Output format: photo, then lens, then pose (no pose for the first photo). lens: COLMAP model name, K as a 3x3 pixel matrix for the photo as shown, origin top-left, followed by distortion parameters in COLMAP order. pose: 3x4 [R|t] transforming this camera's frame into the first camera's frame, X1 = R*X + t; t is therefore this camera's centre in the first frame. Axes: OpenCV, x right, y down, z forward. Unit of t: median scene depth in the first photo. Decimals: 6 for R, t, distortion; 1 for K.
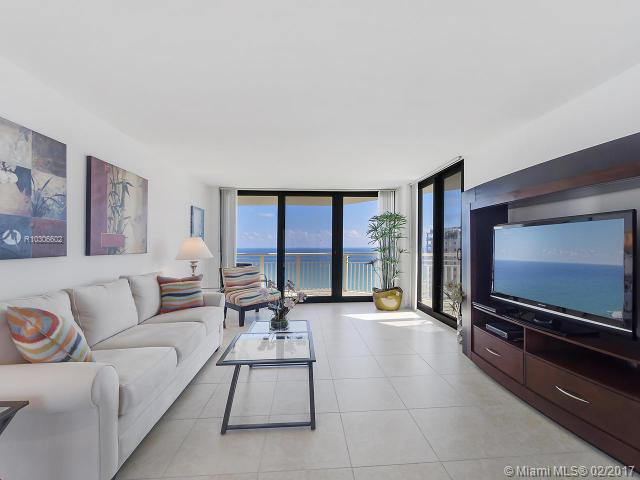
lens RADIAL K [[259.3, 0, 320.0], [0, 259.3, 240.0], [0, 0, 1]] dist [-0.010411, -0.000193]
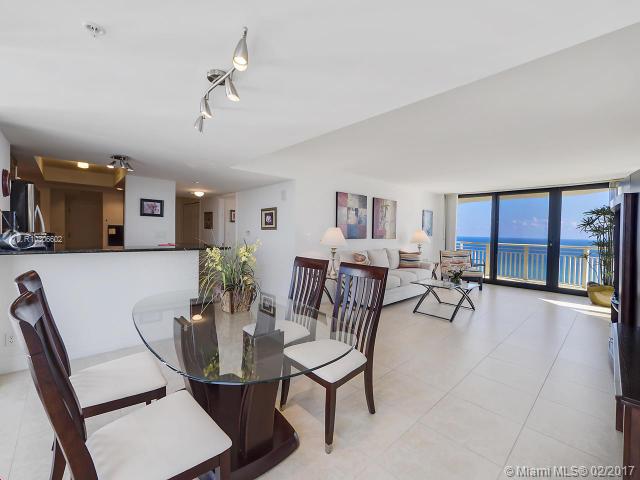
lens RADIAL K [[259.3, 0, 320.0], [0, 259.3, 240.0], [0, 0, 1]] dist [-0.010411, -0.000193]
pose [[0.596019, 0.041549, -0.801895, 0.566492], [-0.003789, 0.998795, 0.048935, -0.032843], [0.802962, -0.026128, 0.595458, -0.636173]]
